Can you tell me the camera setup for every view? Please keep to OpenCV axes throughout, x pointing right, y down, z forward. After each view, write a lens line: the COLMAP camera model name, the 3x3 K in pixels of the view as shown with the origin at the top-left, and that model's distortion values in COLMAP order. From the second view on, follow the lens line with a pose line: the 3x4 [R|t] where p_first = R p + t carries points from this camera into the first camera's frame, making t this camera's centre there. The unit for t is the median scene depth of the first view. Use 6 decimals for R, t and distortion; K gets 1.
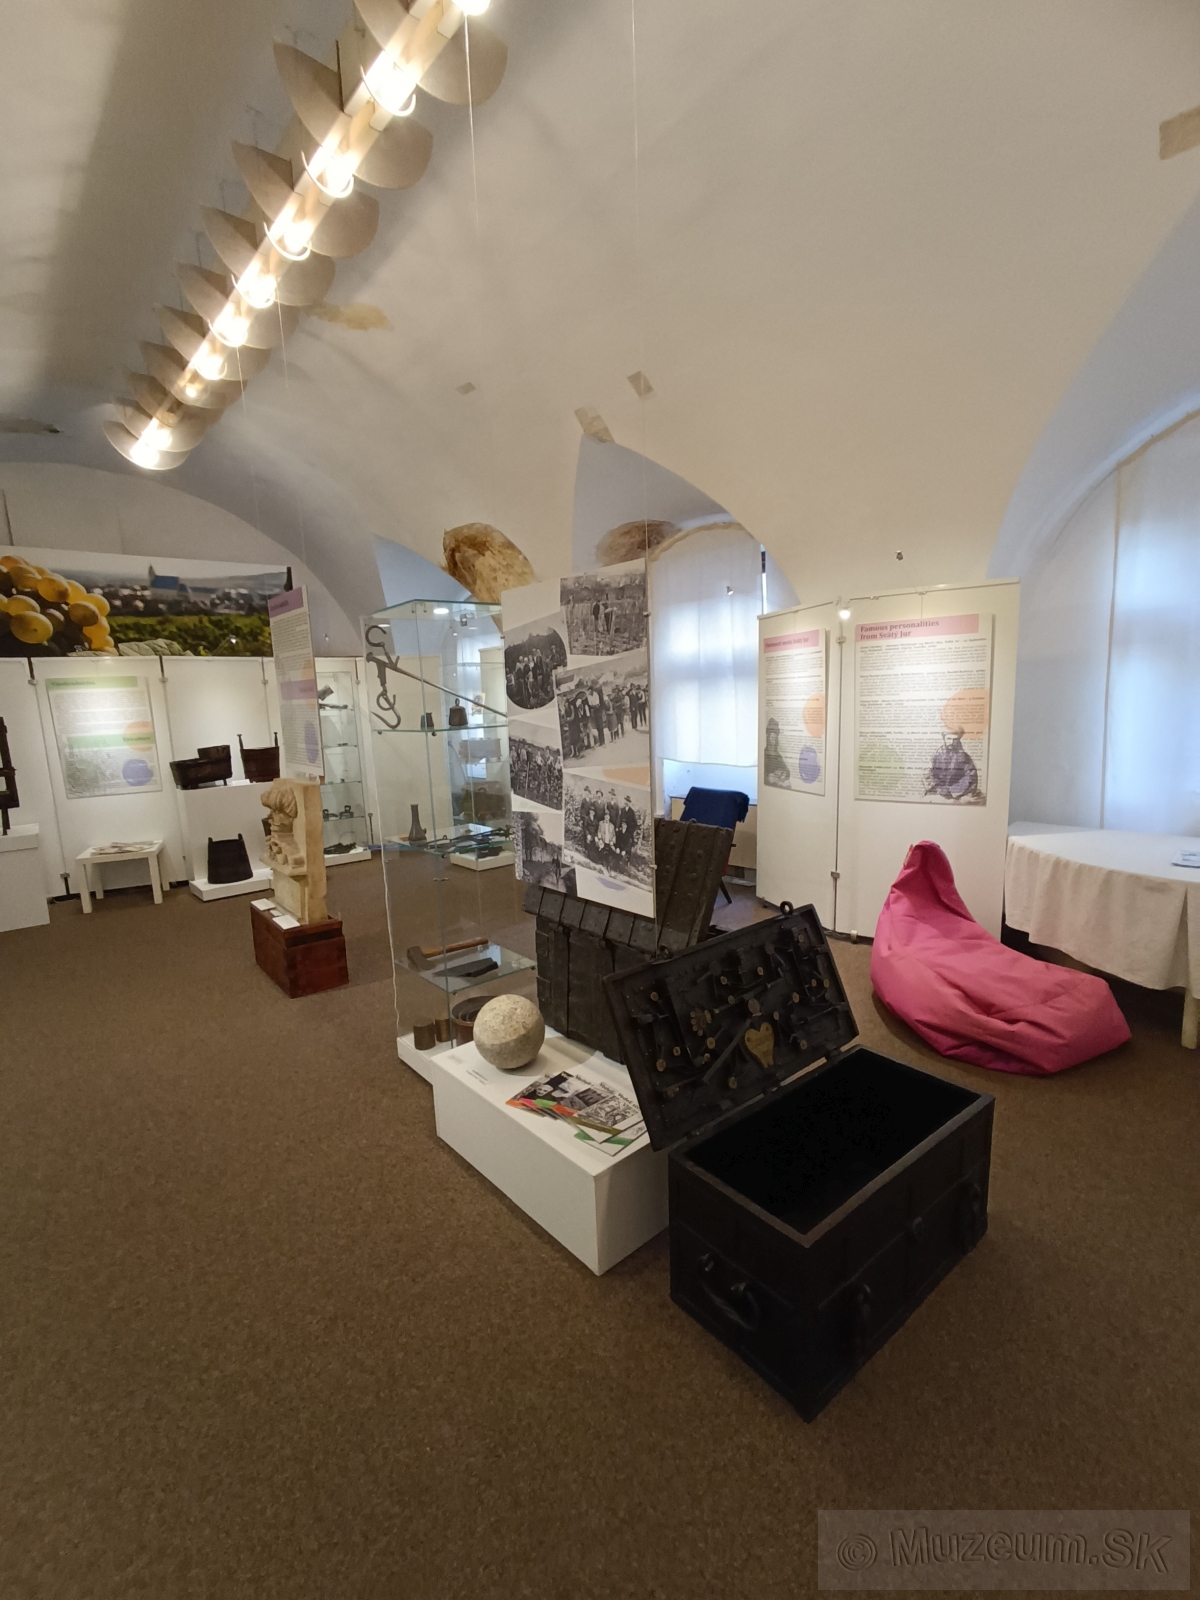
lens RADIAL K [[722.7, 0, 604.2], [0, 722.7, 807.6], [0, 0, 1]] dist [-0.010451, 0.016989]
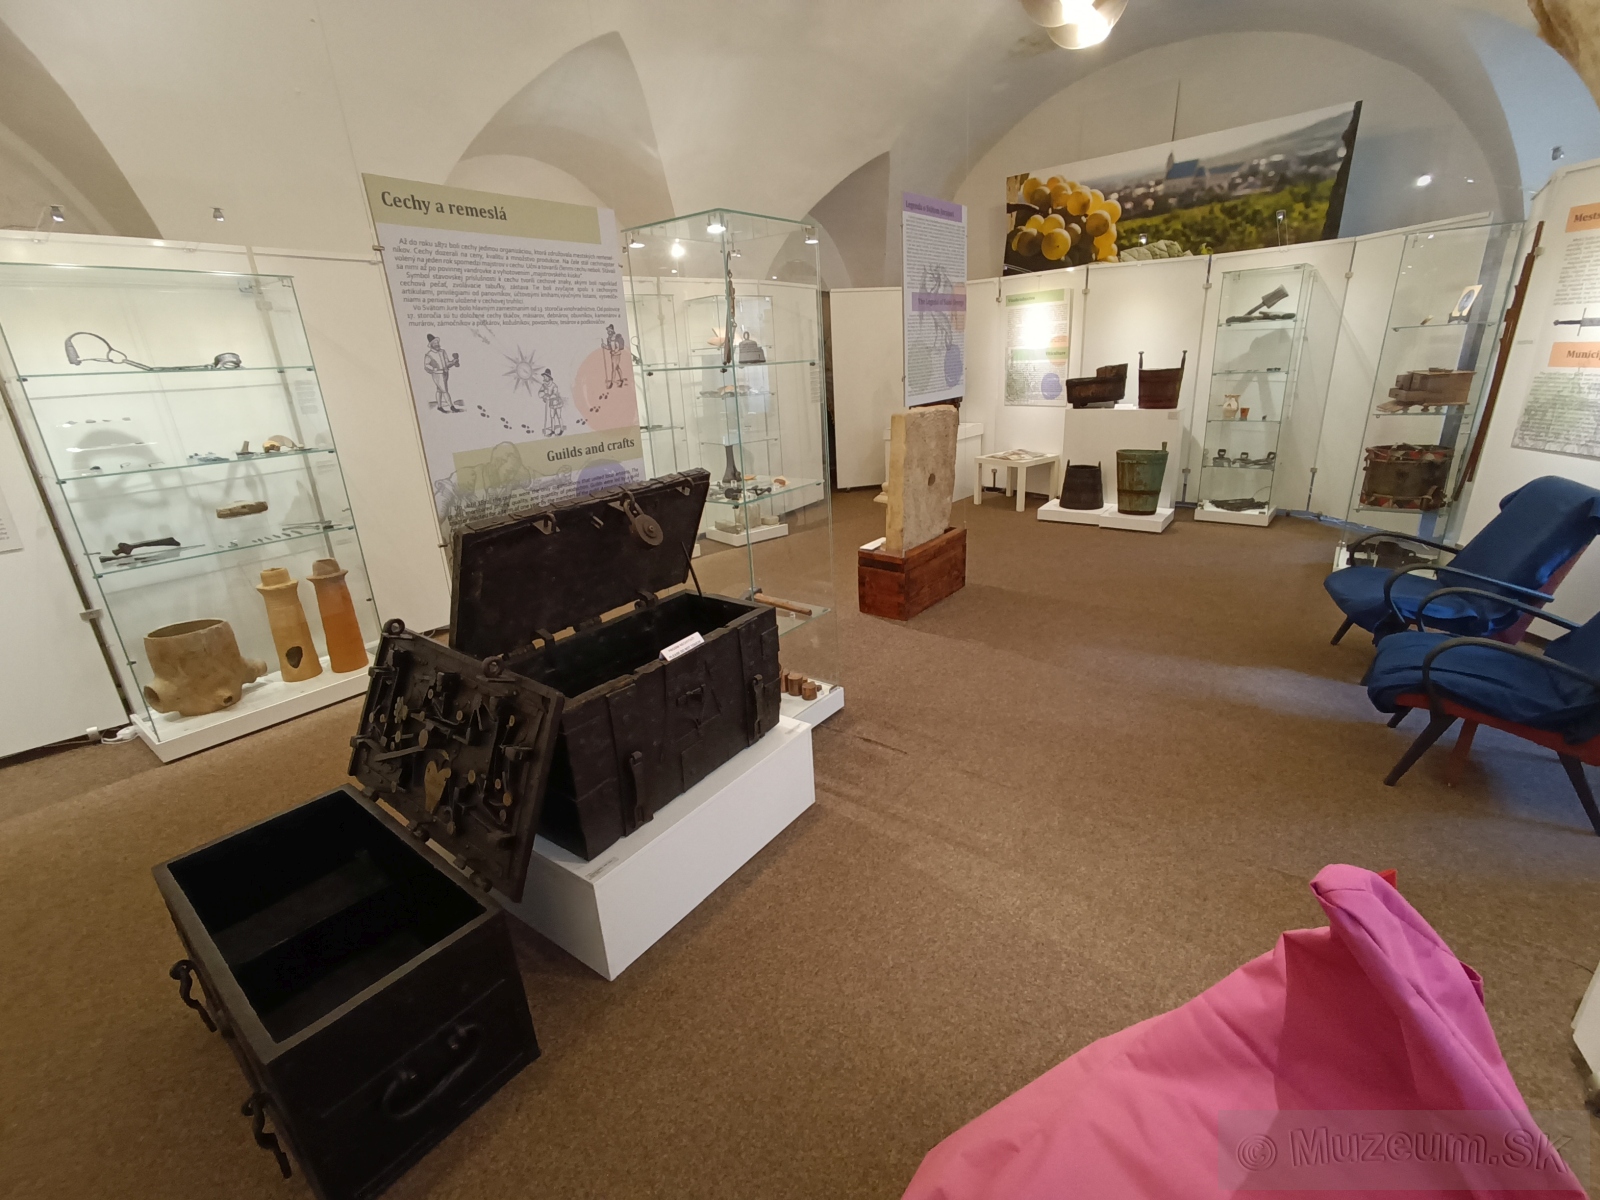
lens RADIAL K [[722.7, 0, 813.2], [0, 722.7, 593.5], [0, 0, 1]] dist [-0.010451, 0.016989]
pose [[0.237935, 0.337285, -0.910838, 0.506688], [-0.108614, 0.941127, 0.320128, -0.098374], [0.965189, 0.022760, 0.260561, 0.607723]]
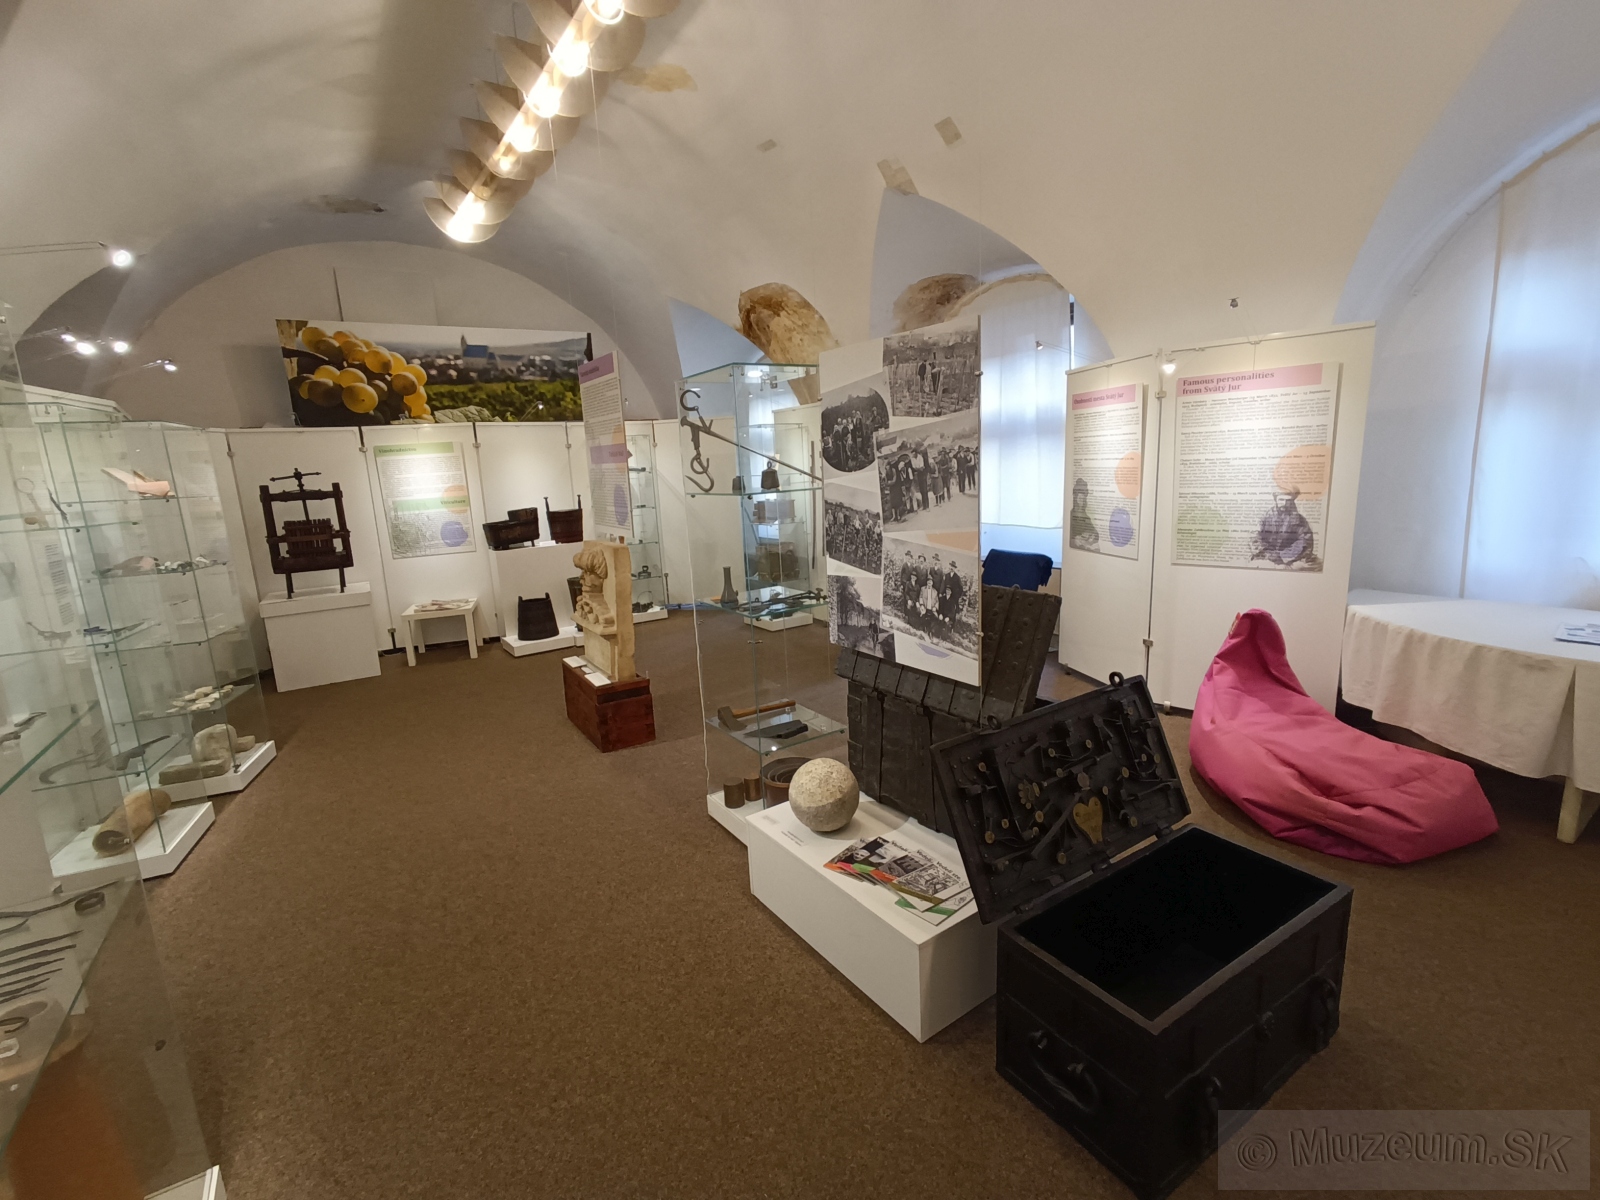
lens RADIAL K [[722.7, 0, 807.1], [0, 722.7, 591.2], [0, 0, 1]] dist [-0.010451, 0.016989]
pose [[0.994207, 0.010298, -0.106989, -0.028861], [-0.006913, 0.999465, 0.031958, -0.002845], [0.107260, -0.031034, 0.993747, 0.004235]]
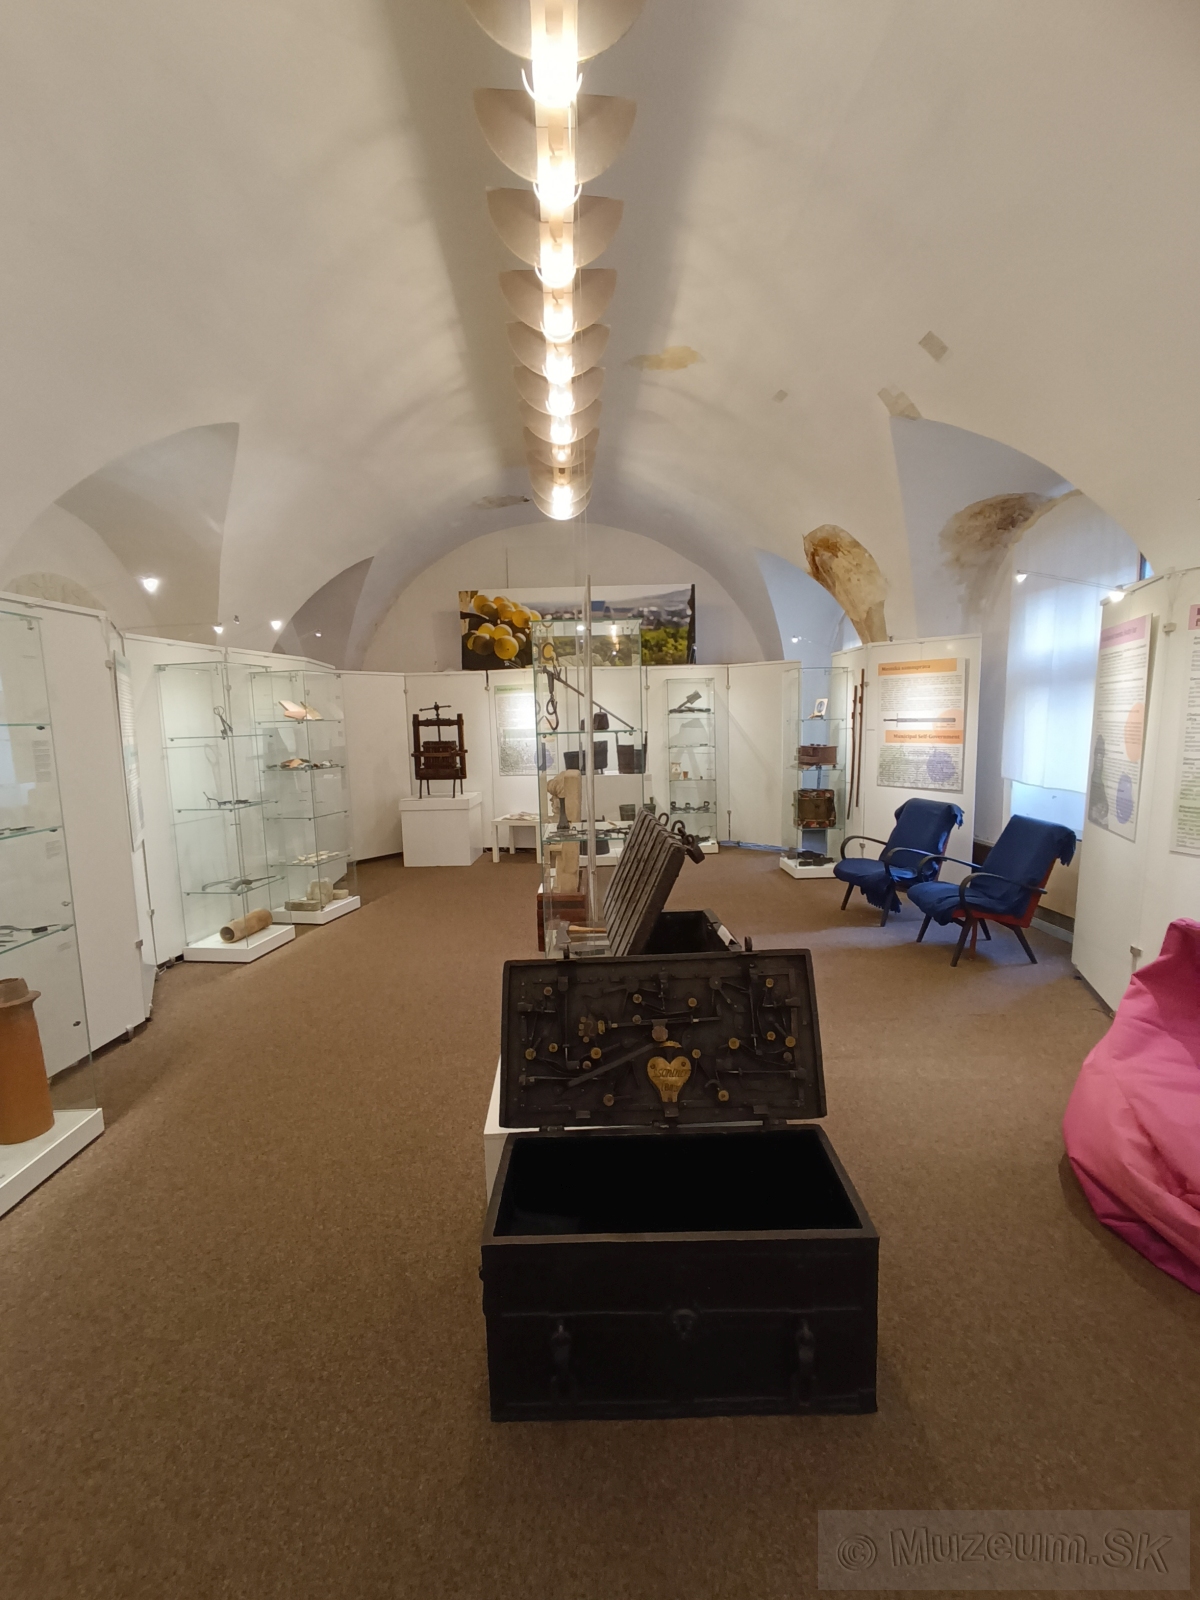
lens RADIAL K [[722.7, 0, 613.9], [0, 722.7, 805.3], [0, 0, 1]] dist [-0.010451, 0.016989]
pose [[0.790329, 0.097237, -0.604917, 0.350180], [-0.102661, 0.994384, 0.025715, -0.019249], [0.604020, 0.041778, 0.795873, 0.101229]]
